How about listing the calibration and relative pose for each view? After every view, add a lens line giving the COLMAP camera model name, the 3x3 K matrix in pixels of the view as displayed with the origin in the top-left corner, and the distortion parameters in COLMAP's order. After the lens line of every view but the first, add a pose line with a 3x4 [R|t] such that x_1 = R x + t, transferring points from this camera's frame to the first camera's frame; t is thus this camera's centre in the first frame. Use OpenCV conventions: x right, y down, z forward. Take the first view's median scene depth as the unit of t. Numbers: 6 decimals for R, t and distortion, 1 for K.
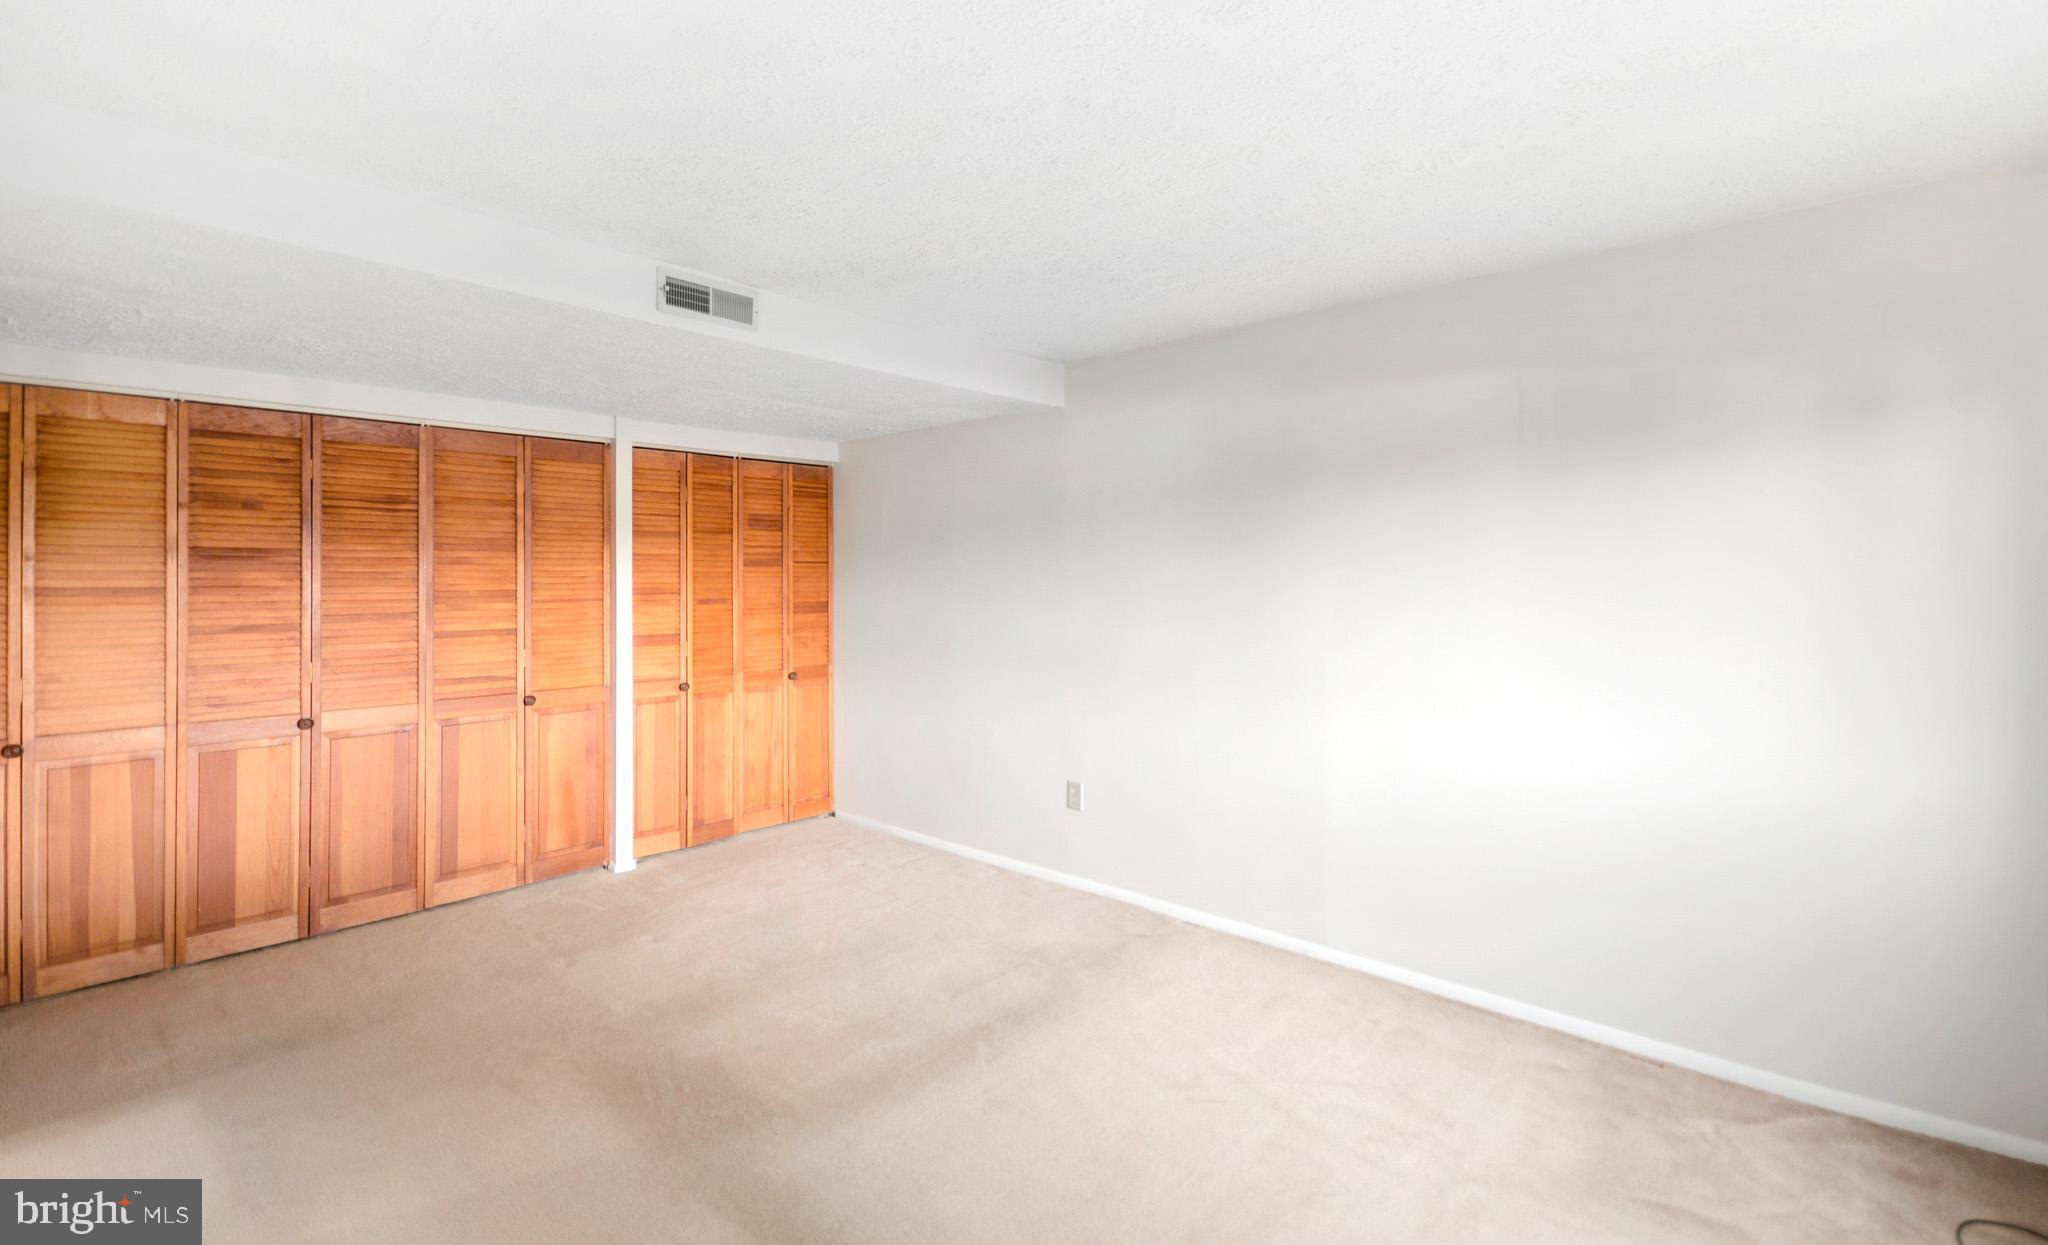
lens RADIAL K [[897.4, 0, 1021.6], [0, 897.4, 572.9], [0, 0, 1]] dist [0.000628, -0.000038]
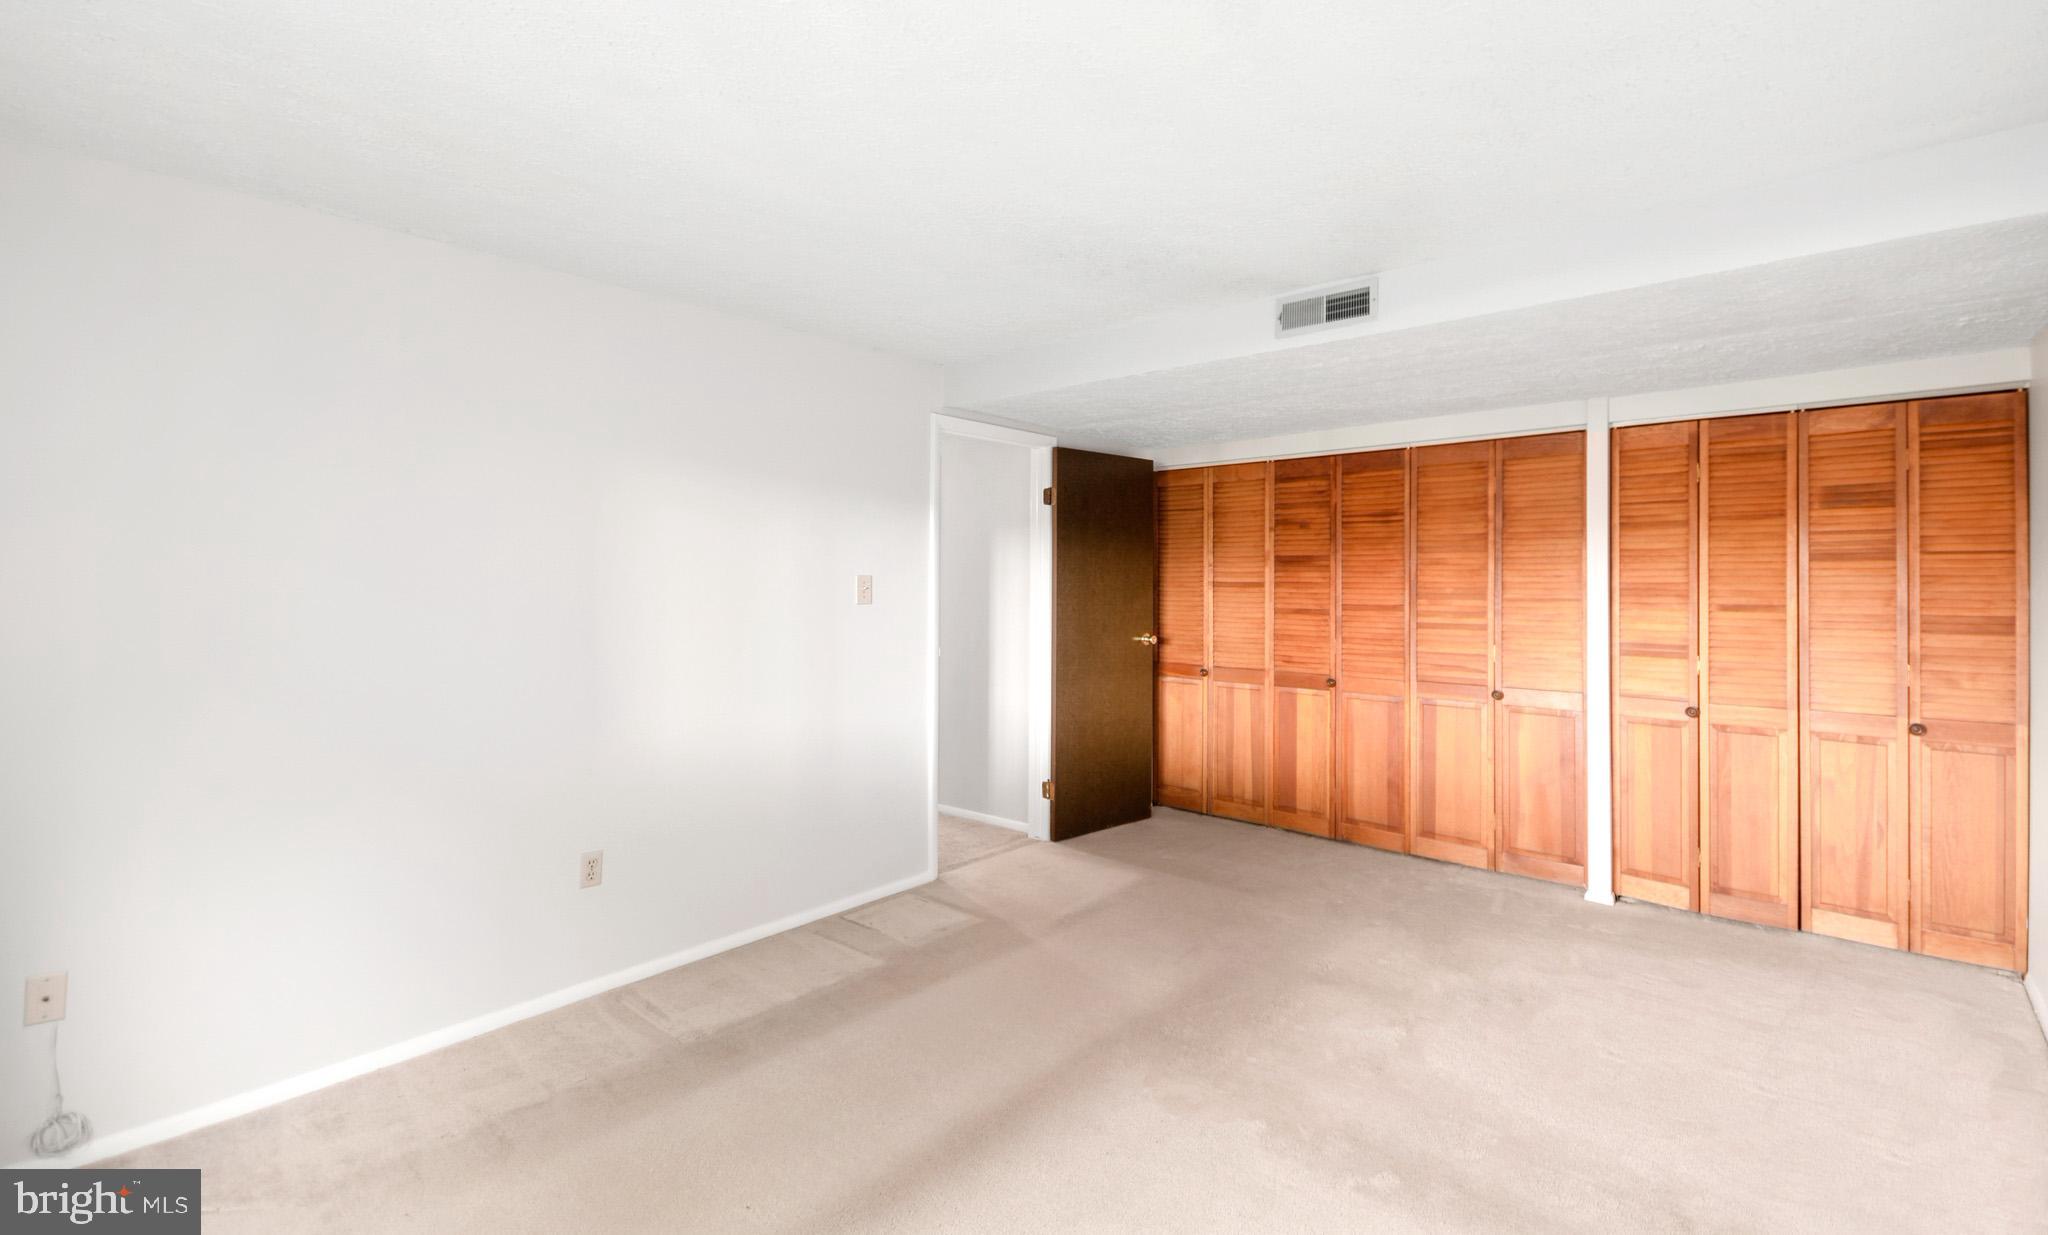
lens RADIAL K [[881.7, 0, 1024.5], [0, 881.7, 580.8], [0, 0, 1]] dist [-0.001439, -0.000279]
pose [[0.026610, 0.004799, -0.999634, 0.451036], [0.003073, 0.999983, 0.004882, 0.003701], [0.999641, -0.003202, 0.026595, 0.426176]]
